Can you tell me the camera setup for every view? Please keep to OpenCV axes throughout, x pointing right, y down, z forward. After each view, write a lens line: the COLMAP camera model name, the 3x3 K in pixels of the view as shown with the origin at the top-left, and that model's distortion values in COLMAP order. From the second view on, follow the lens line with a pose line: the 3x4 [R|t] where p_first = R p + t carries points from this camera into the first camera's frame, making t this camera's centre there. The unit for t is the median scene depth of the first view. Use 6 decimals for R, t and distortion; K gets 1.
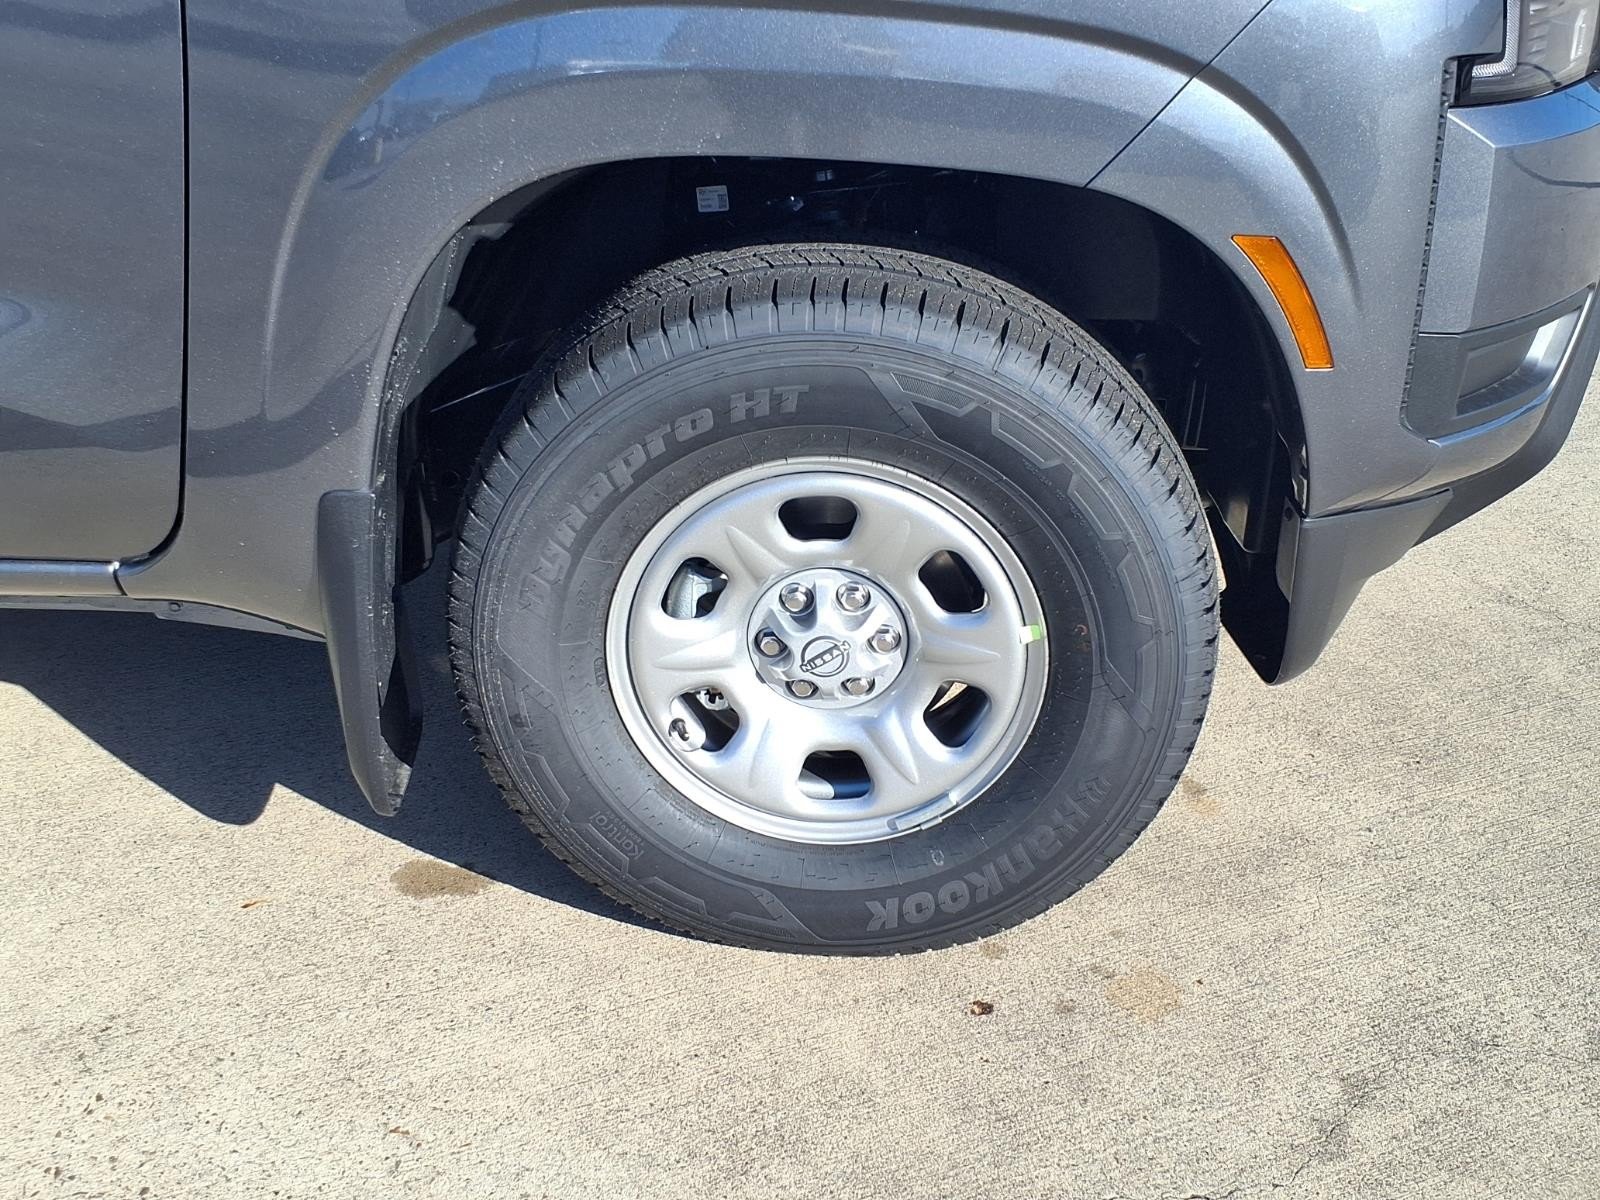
lens RADIAL K [[1797.7, 0, 820.9], [0, 1797.7, 596.0], [0, 0, 1]] dist [0.226246, -0.617829]
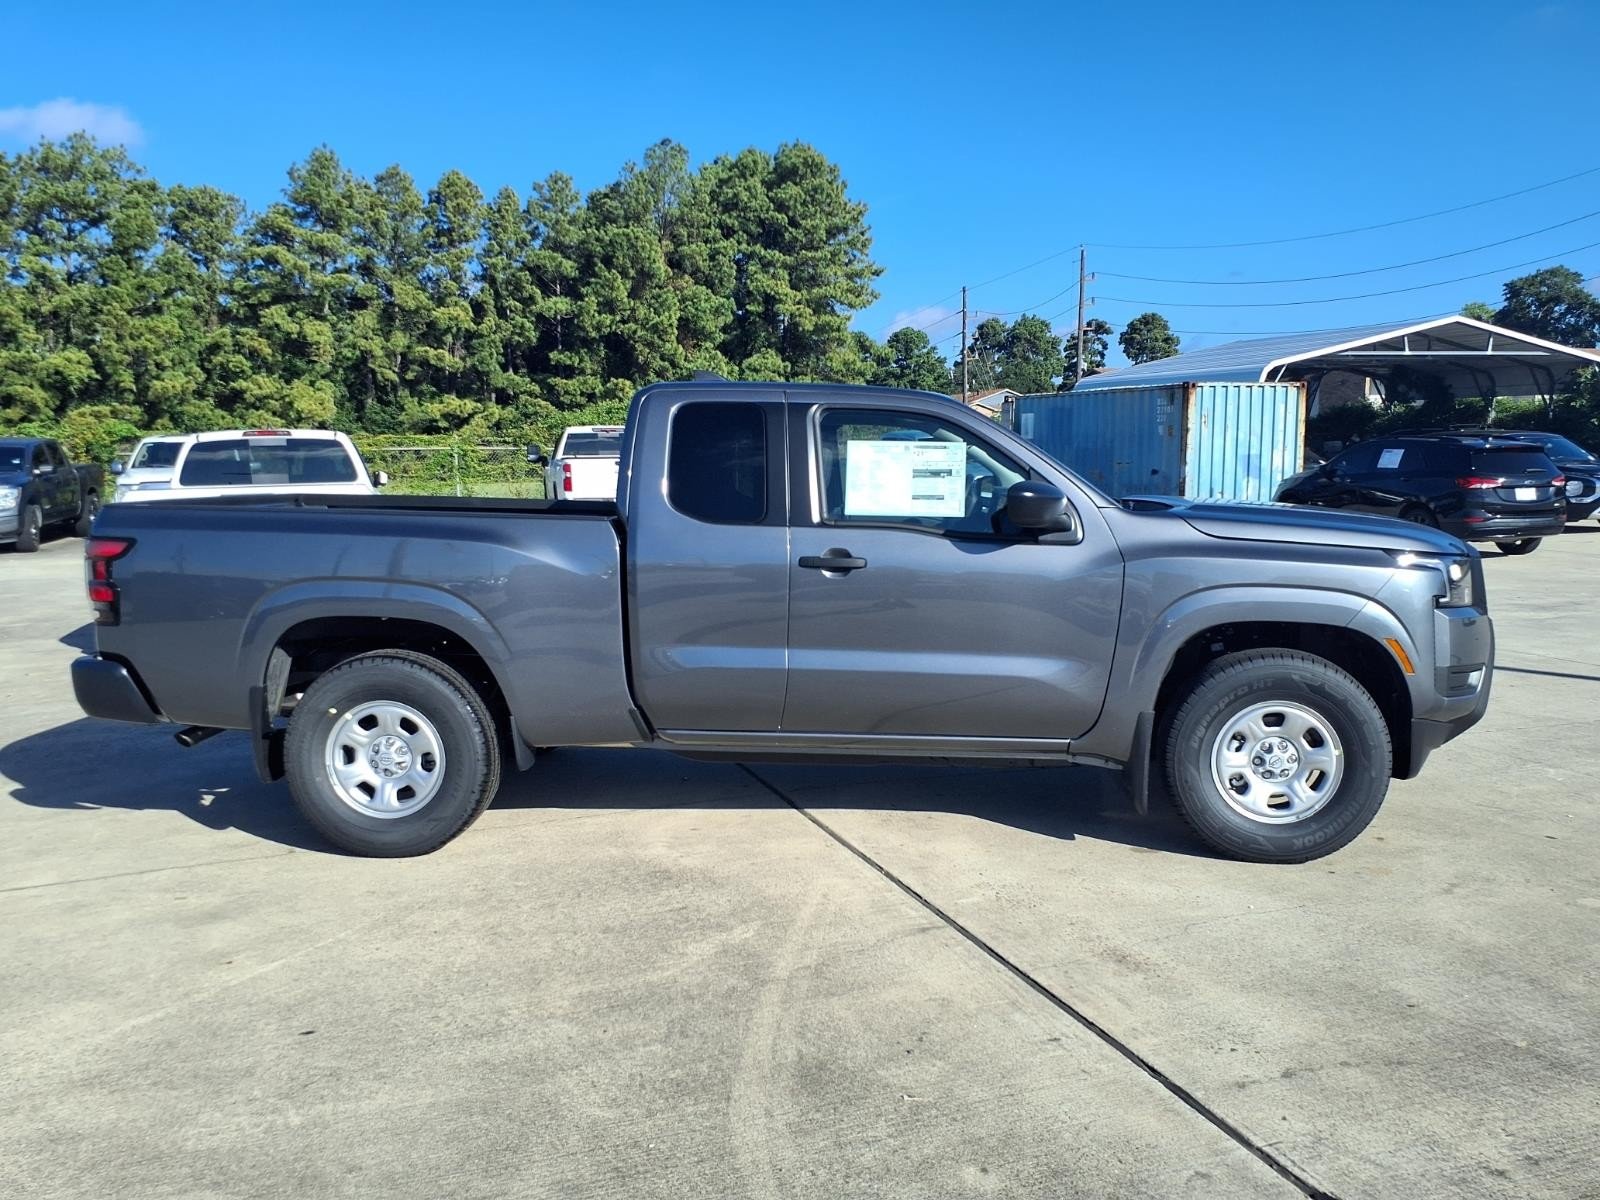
lens RADIAL K [[1295.9, 0, 785.7], [0, 1295.9, 573.2], [0, 0, 1]] dist [-0.008666, 0.000003]
pose [[0.991606, -0.019648, -0.127797, -0.619382], [-0.032422, 0.919022, -0.392870, 0.720673], [0.125168, 0.393716, 0.910671, -1.575818]]
